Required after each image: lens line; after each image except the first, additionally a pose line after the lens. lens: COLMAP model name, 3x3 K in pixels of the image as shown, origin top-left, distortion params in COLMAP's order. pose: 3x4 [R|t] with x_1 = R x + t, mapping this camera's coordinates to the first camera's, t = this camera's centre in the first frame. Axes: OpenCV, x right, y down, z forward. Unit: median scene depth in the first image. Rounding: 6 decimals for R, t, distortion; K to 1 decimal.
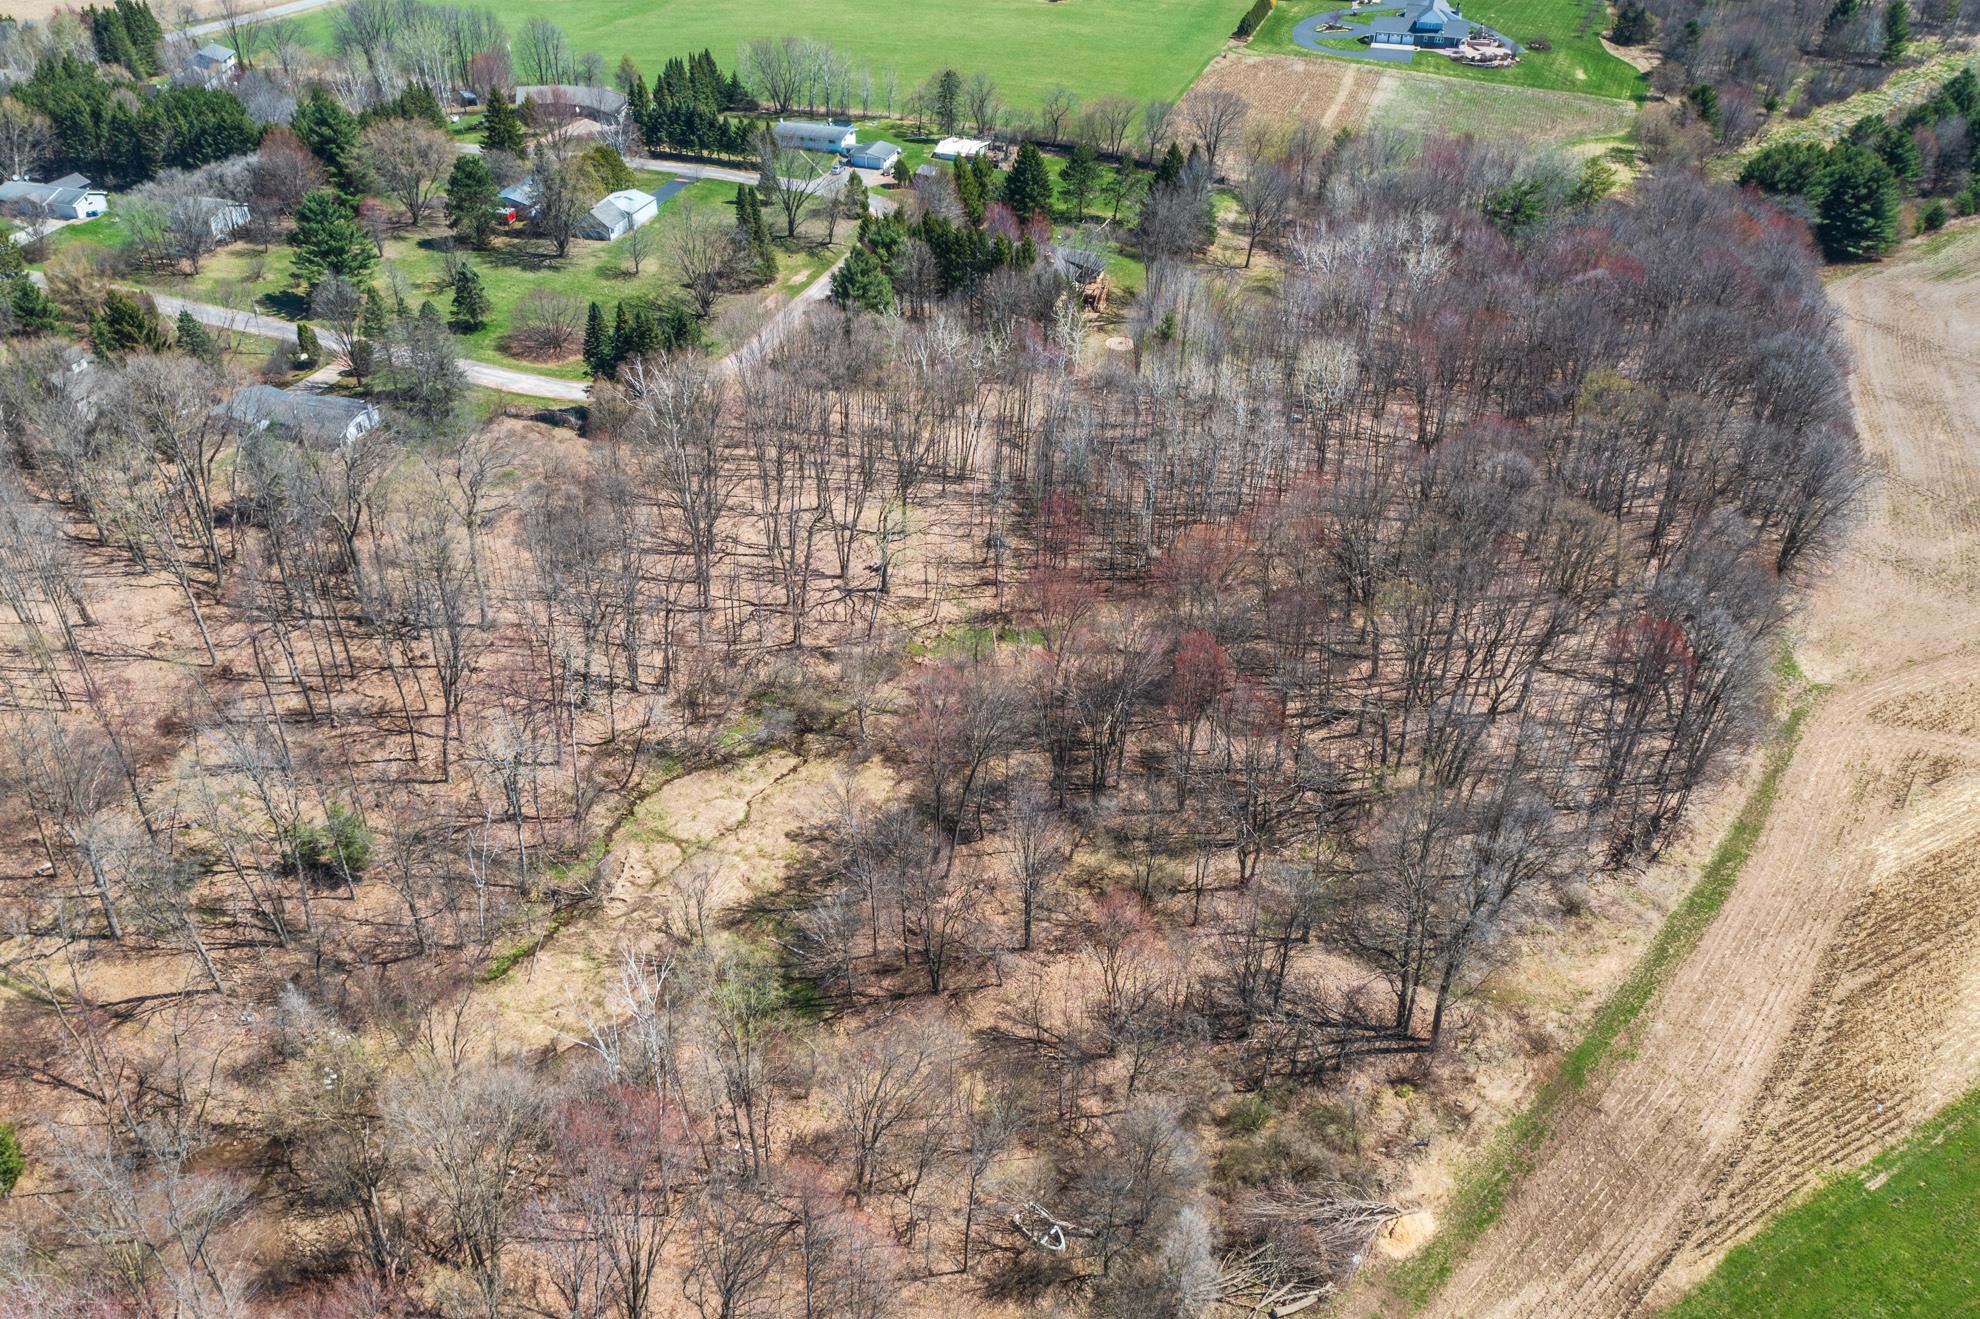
lens RADIAL K [[1565.3, 0, 997.1], [0, 1565.3, 659.5], [0, 0, 1]] dist [-0.024998, 0.005018]
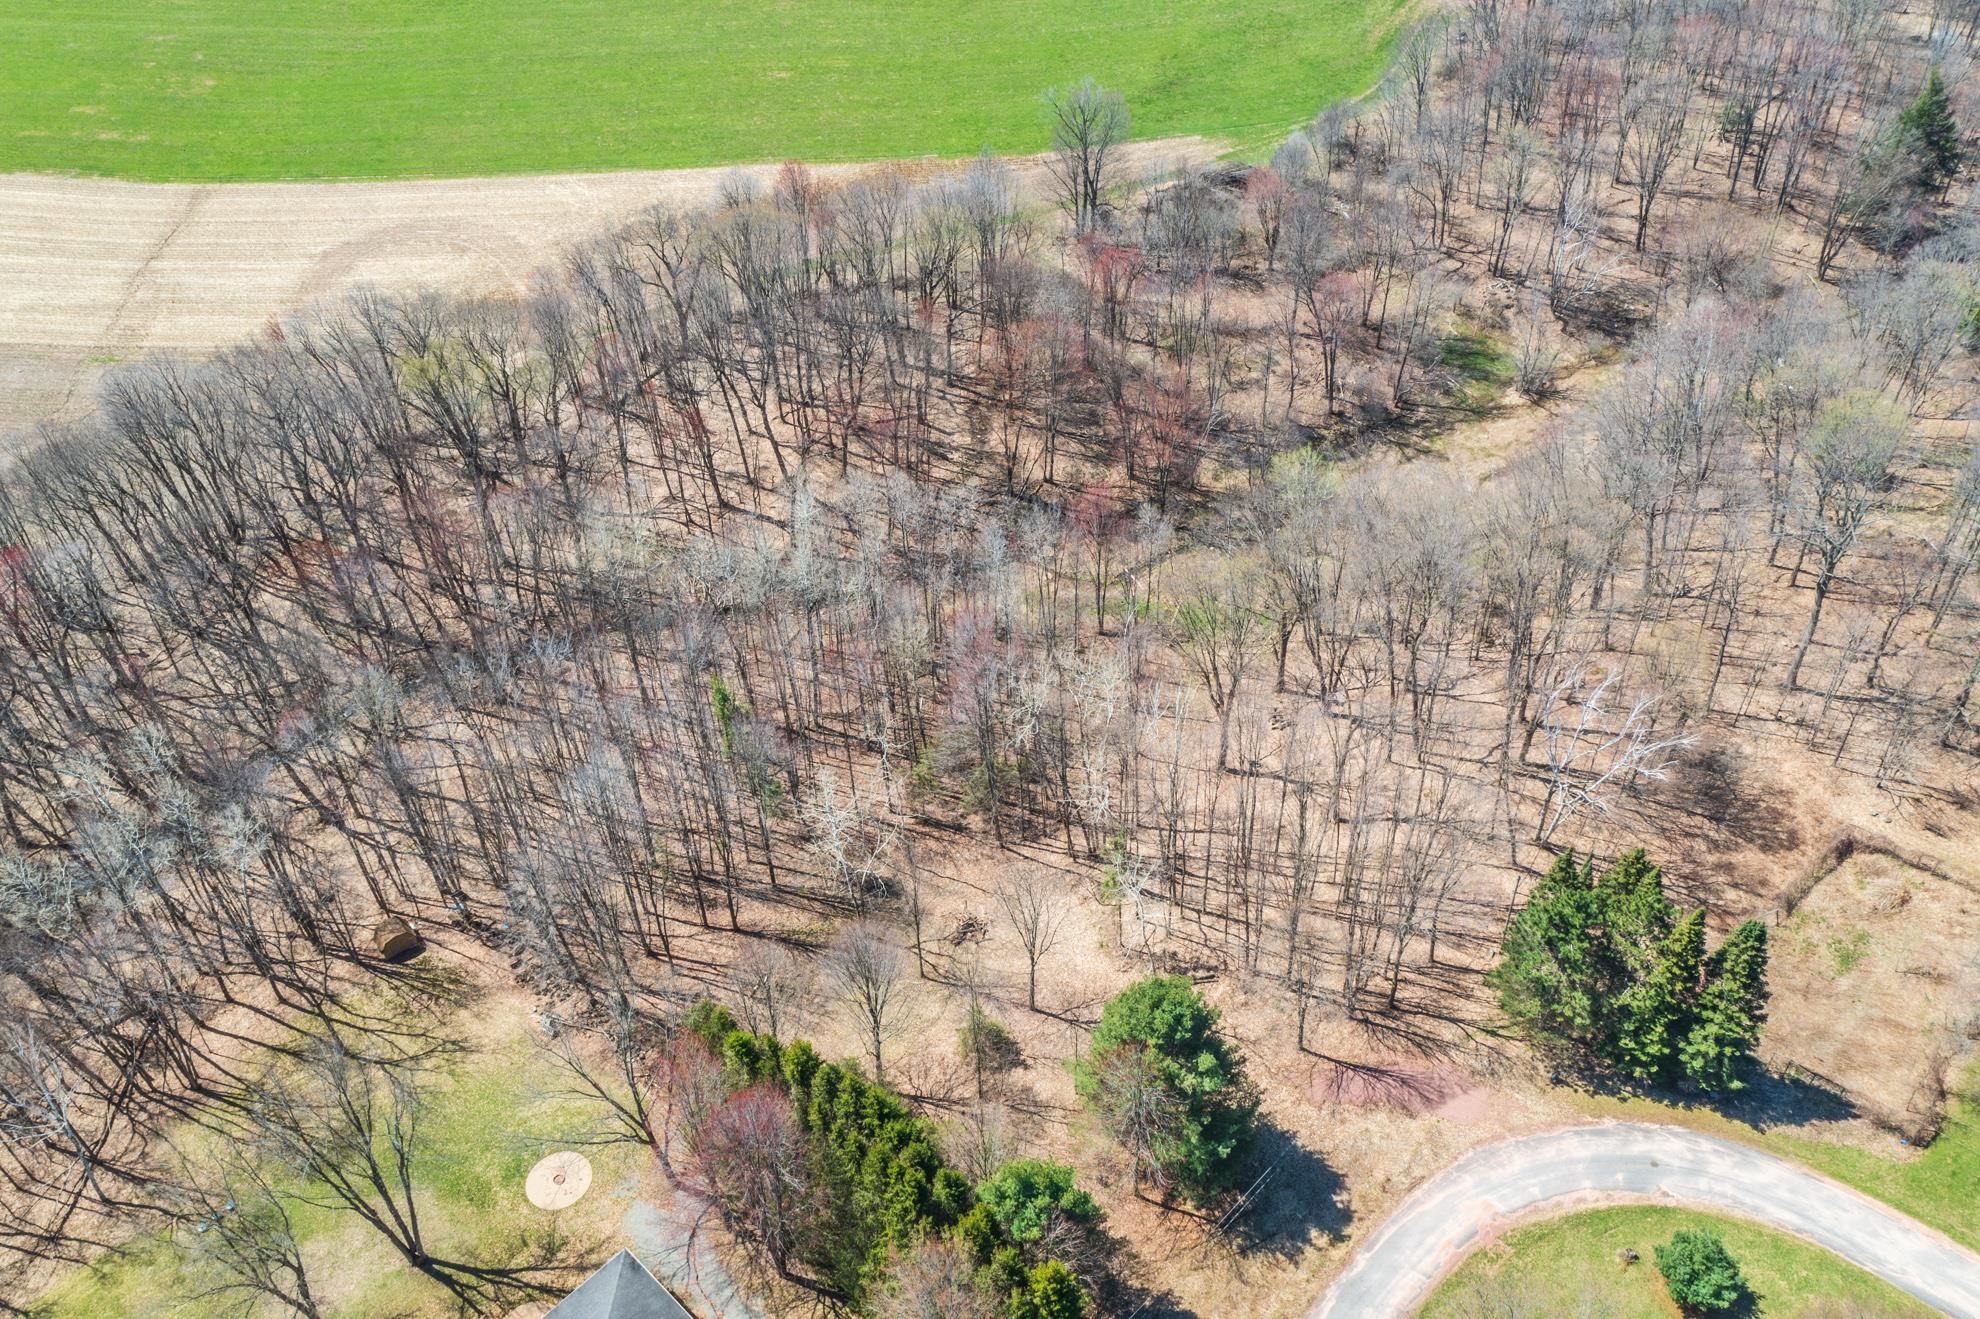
lens RADIAL K [[1565.3, 0, 986.2], [0, 1565.3, 658.7], [0, 0, 1]] dist [-0.024998, 0.005018]
pose [[-0.913883, -0.253328, 0.317241, -0.213635], [0.255084, 0.249609, 0.934146, -0.962827], [-0.315832, 0.934623, -0.163493, 1.350357]]
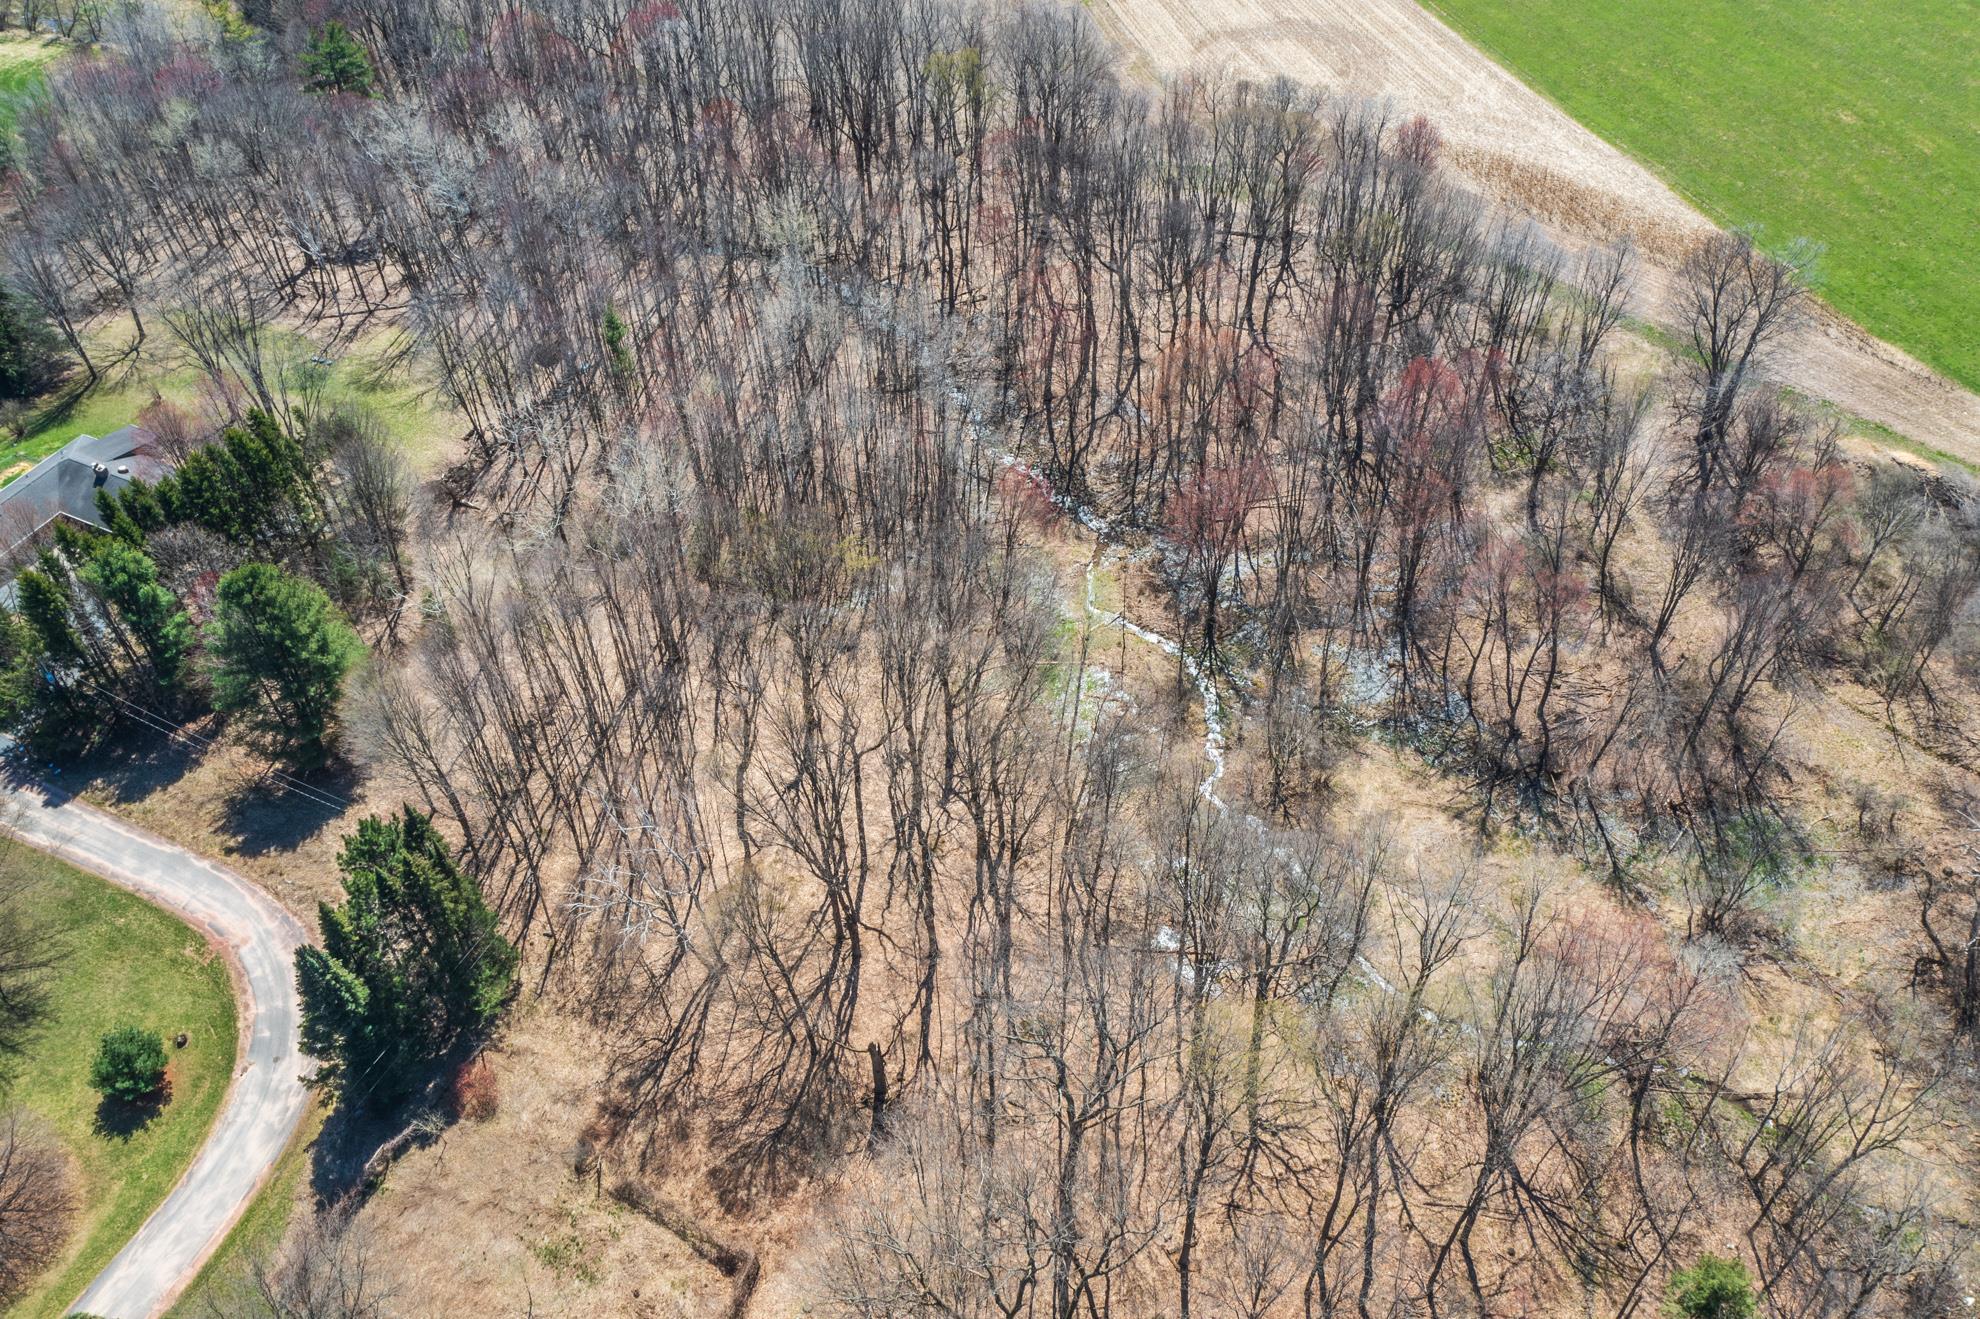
lens RADIAL K [[1565.3, 0, 992.5], [0, 1565.3, 662.3], [0, 0, 1]] dist [-0.024998, 0.005018]
pose [[0.112570, -0.708281, 0.696897, -0.627641], [0.595824, 0.609392, 0.523102, -0.504829], [-0.795187, 0.356342, 0.490610, 0.716892]]
